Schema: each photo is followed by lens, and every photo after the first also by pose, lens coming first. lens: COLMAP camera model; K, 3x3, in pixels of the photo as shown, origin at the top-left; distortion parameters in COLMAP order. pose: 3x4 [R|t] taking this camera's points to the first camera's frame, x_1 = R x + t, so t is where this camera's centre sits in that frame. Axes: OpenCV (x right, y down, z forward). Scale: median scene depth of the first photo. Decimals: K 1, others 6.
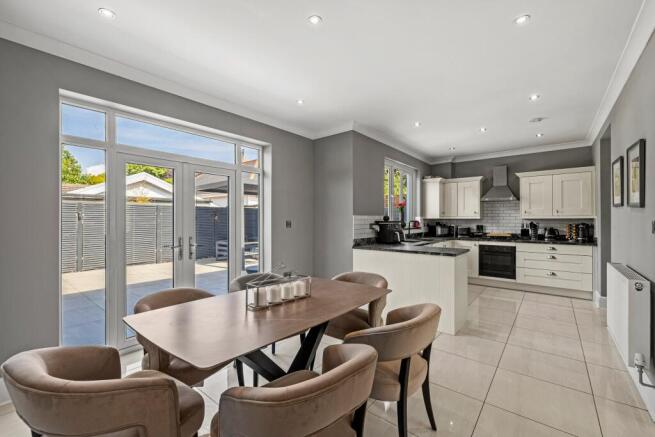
lens RADIAL K [[281.3, 0, 327.0], [0, 281.3, 218.8], [0, 0, 1]] dist [-0.000941, 0.000842]
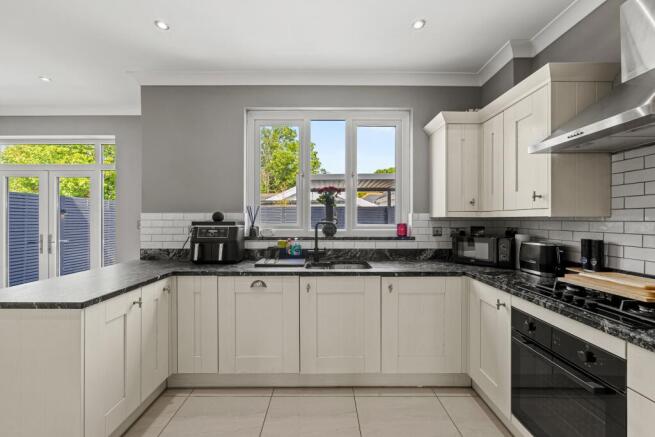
lens RADIAL K [[281.3, 0, 329.6], [0, 281.3, 219.6], [0, 0, 1]] dist [-0.000941, 0.000842]
pose [[0.624835, -0.000083, -0.780757, 0.625002], [0.002011, 0.999997, 0.001504, 0.002273], [0.780754, -0.002510, 0.624833, 0.651421]]
